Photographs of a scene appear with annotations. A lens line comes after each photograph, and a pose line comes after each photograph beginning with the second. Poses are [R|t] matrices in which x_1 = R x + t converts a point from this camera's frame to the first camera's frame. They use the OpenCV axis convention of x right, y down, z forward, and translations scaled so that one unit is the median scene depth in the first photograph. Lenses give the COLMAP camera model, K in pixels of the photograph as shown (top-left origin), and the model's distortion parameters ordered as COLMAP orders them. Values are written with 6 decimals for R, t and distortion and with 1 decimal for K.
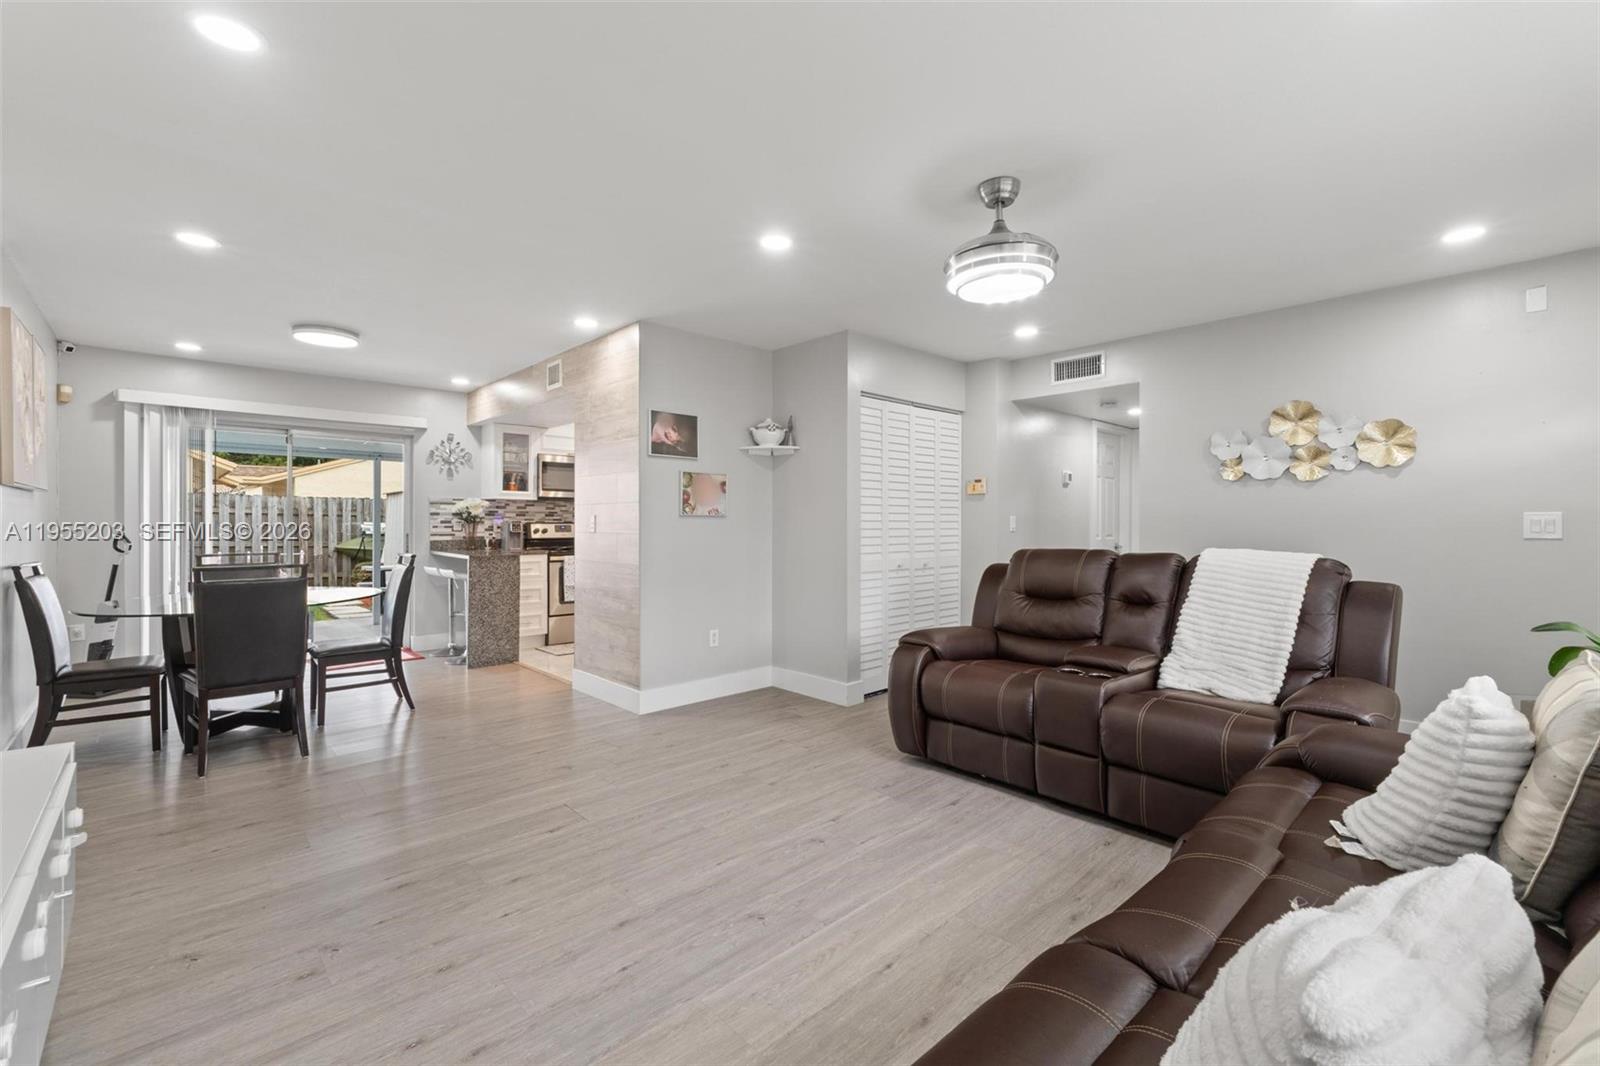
lens RADIAL K [[685.7, 0, 802.7], [0, 685.7, 530.5], [0, 0, 1]] dist [-0.002639, -0.000811]
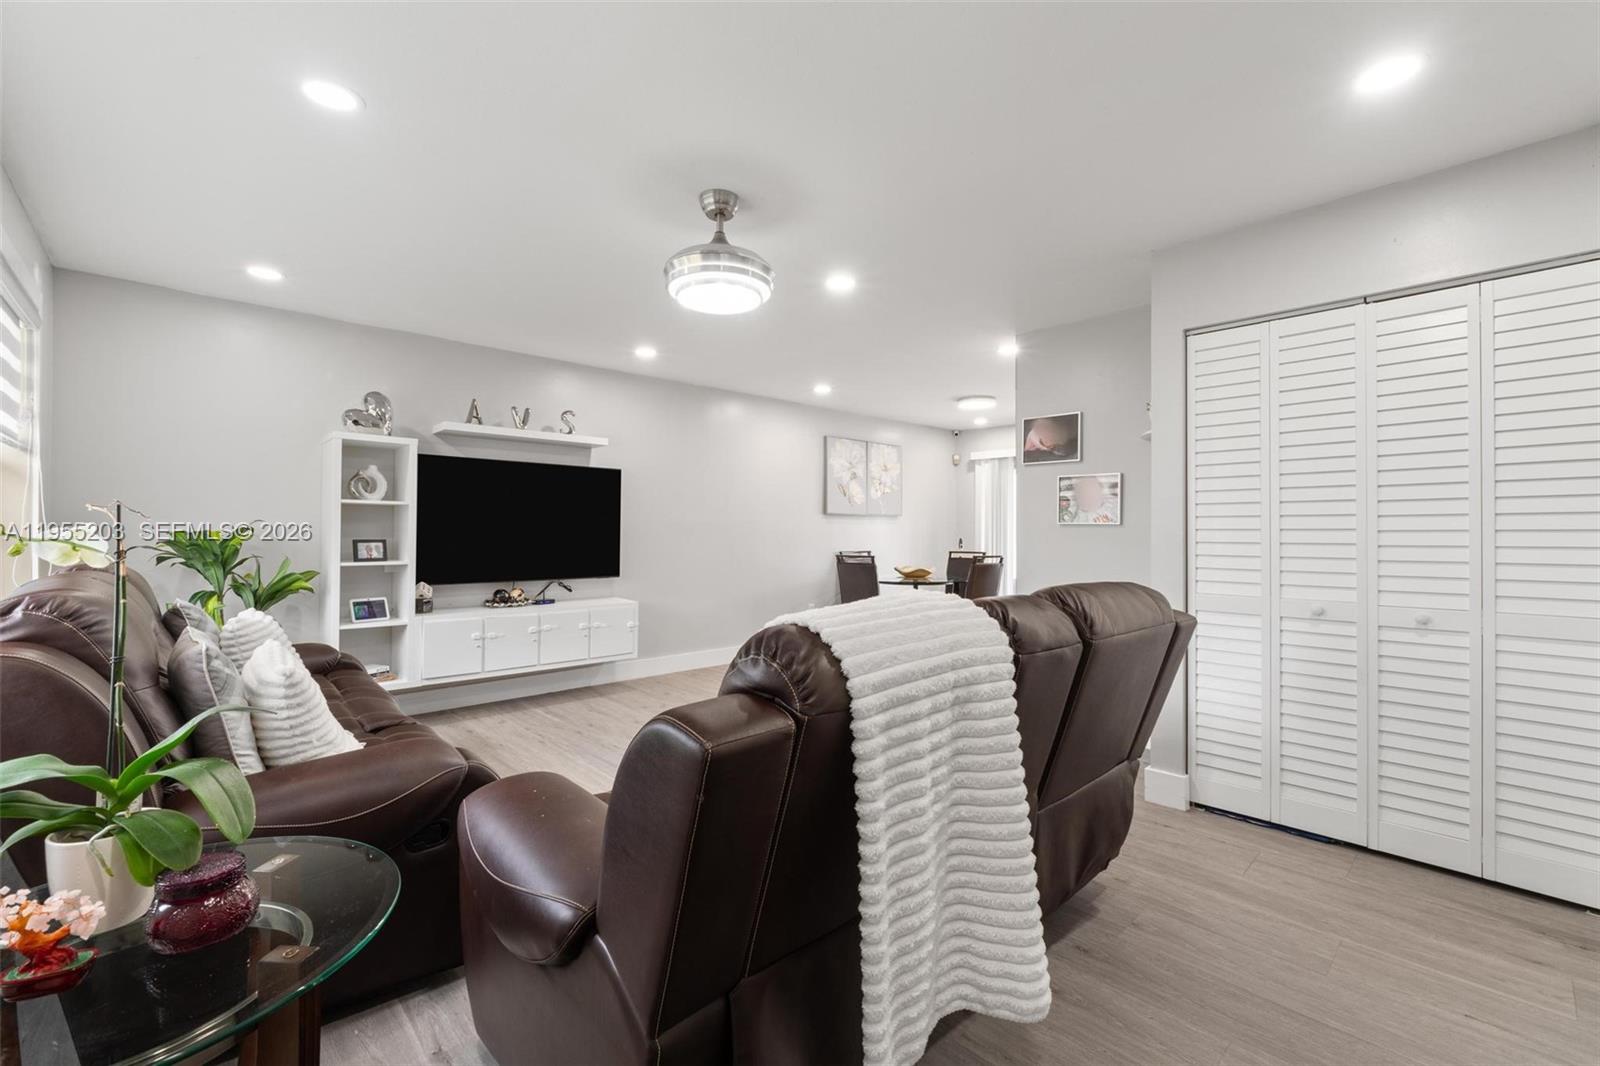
lens RADIAL K [[685.7, 0, 805.8], [0, 685.7, 523.7], [0, 0, 1]] dist [-0.002639, -0.000811]
pose [[0.011711, -0.014016, -0.999833, 0.638698], [-0.014709, 0.999791, -0.014187, -0.003700], [0.999823, 0.014873, 0.011502, 0.553383]]
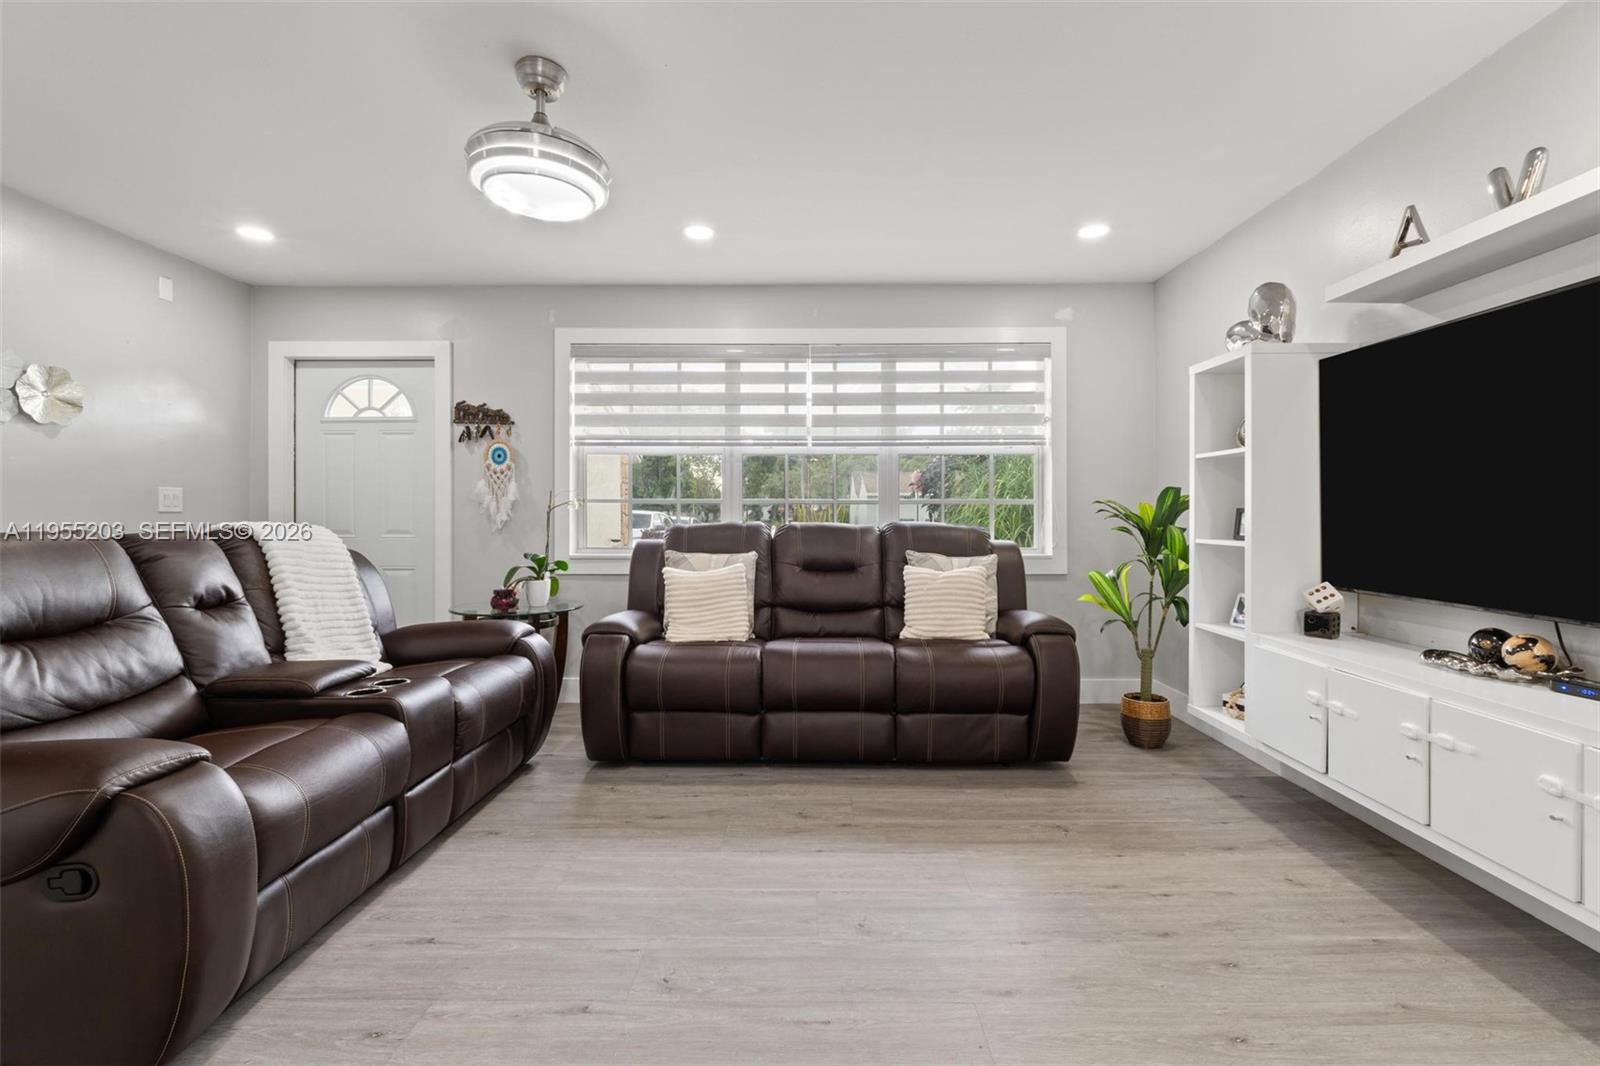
lens RADIAL K [[685.7, 0, 813.5], [0, 685.7, 521.4], [0, 0, 1]] dist [-0.002639, -0.000811]
pose [[-0.735344, -0.006157, 0.677666, -0.247952], [0.006503, 0.999849, 0.016141, 0.010350], [-0.677663, 0.016276, -0.735192, 0.679610]]
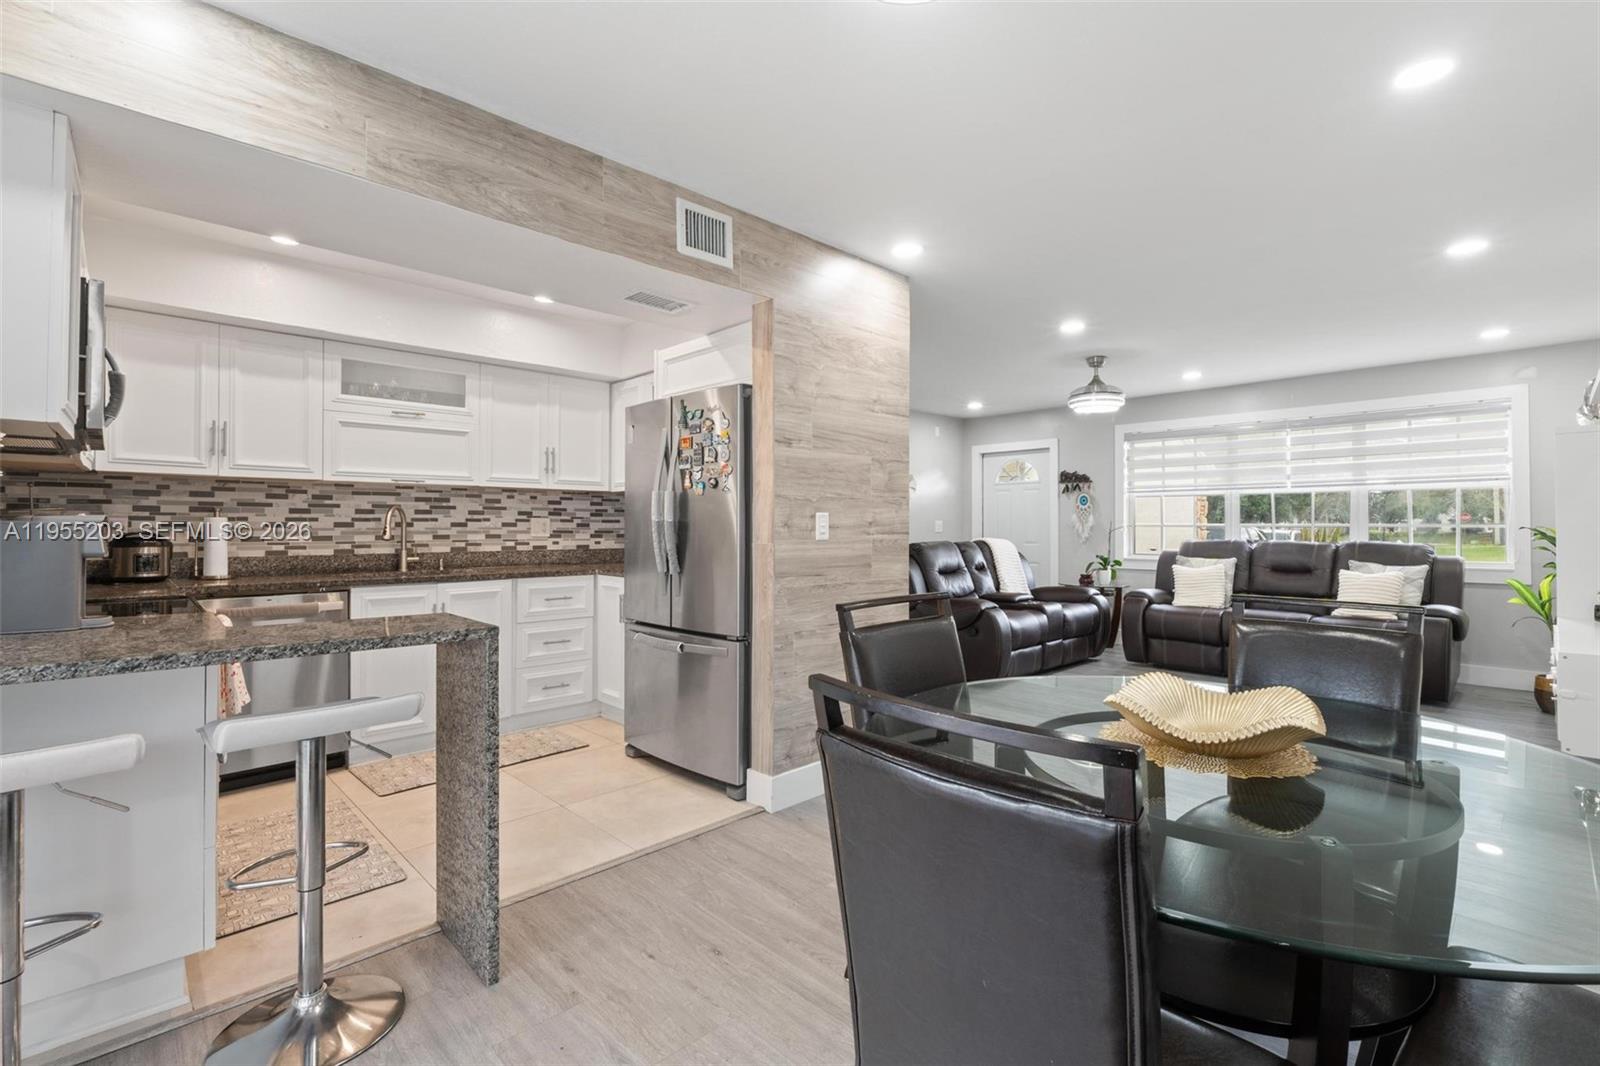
lens RADIAL K [[747.8, 0, 797.8], [0, 747.8, 523.4], [0, 0, 1]] dist [-0.010490, 0.000767]
pose [[-0.021716, 0.002983, 0.999760, -0.932348], [0.011080, 0.999935, -0.002743, -0.009379], [-0.999703, 0.011018, -0.021747, 0.950986]]
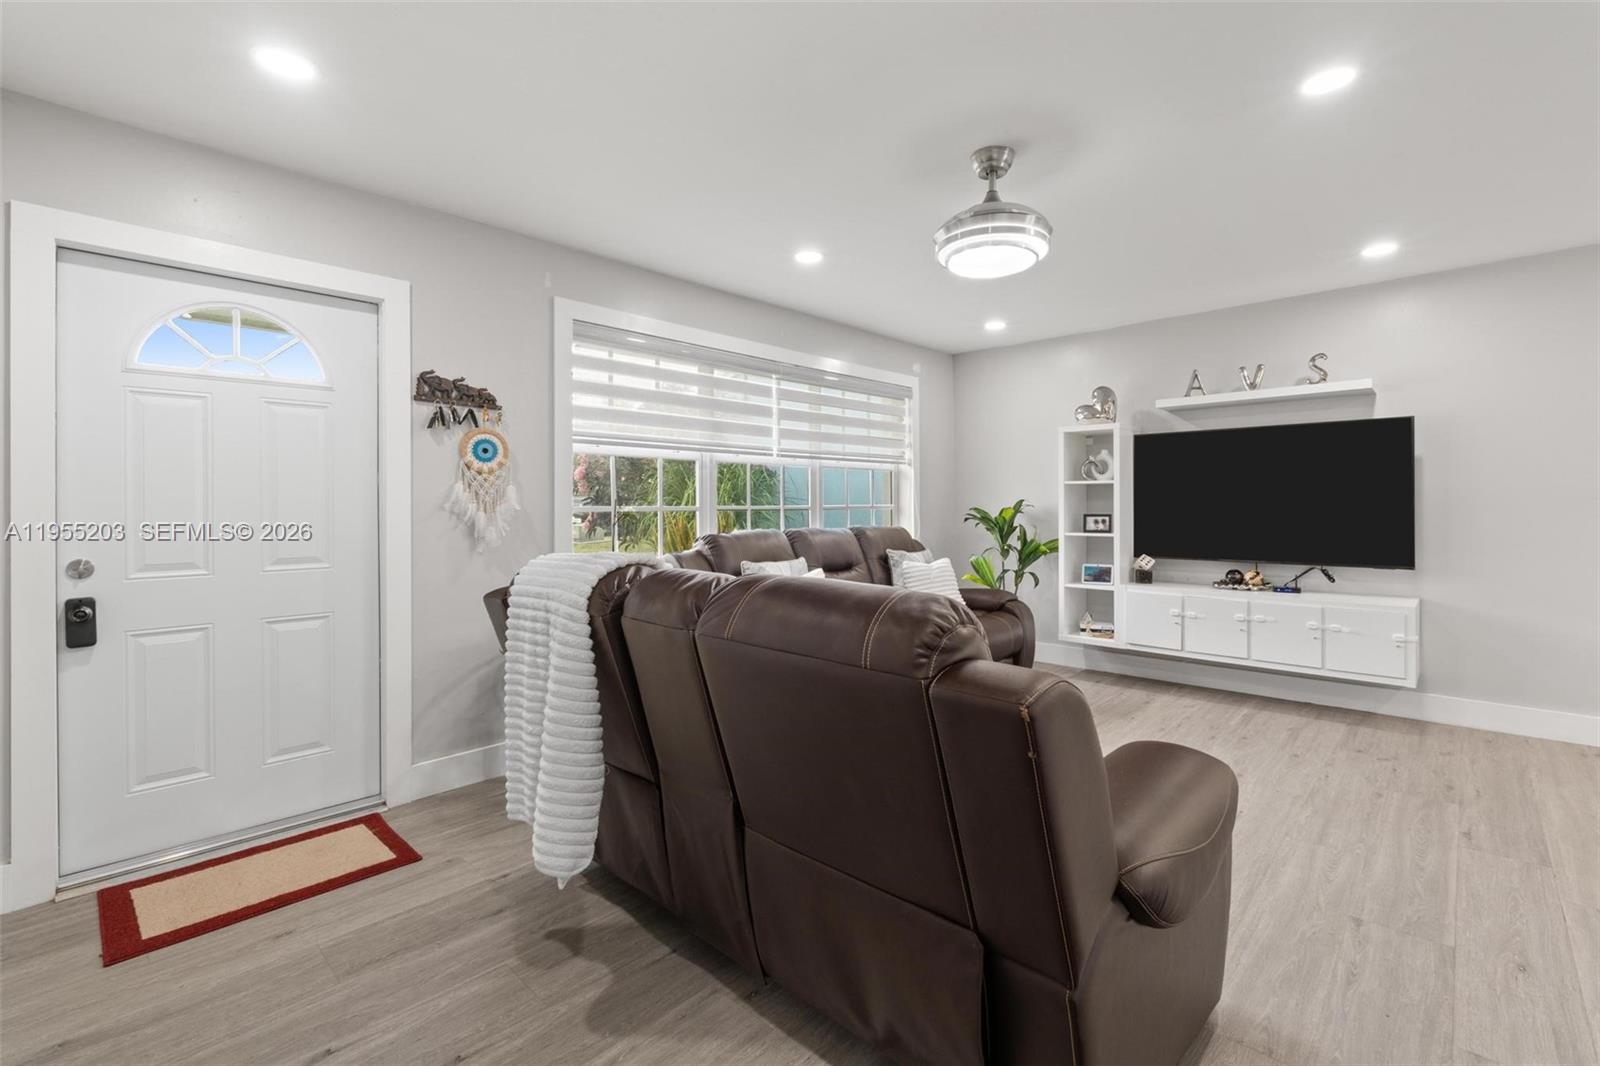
lens RADIAL K [[685.7, 0, 829.9], [0, 685.7, 510.2], [0, 0, 1]] dist [-0.002639, -0.000811]
pose [[-0.997000, 0.004255, -0.077287, 0.280463], [0.002815, 0.999821, 0.018725, -0.012587], [0.077352, 0.018451, -0.996833, 0.947345]]
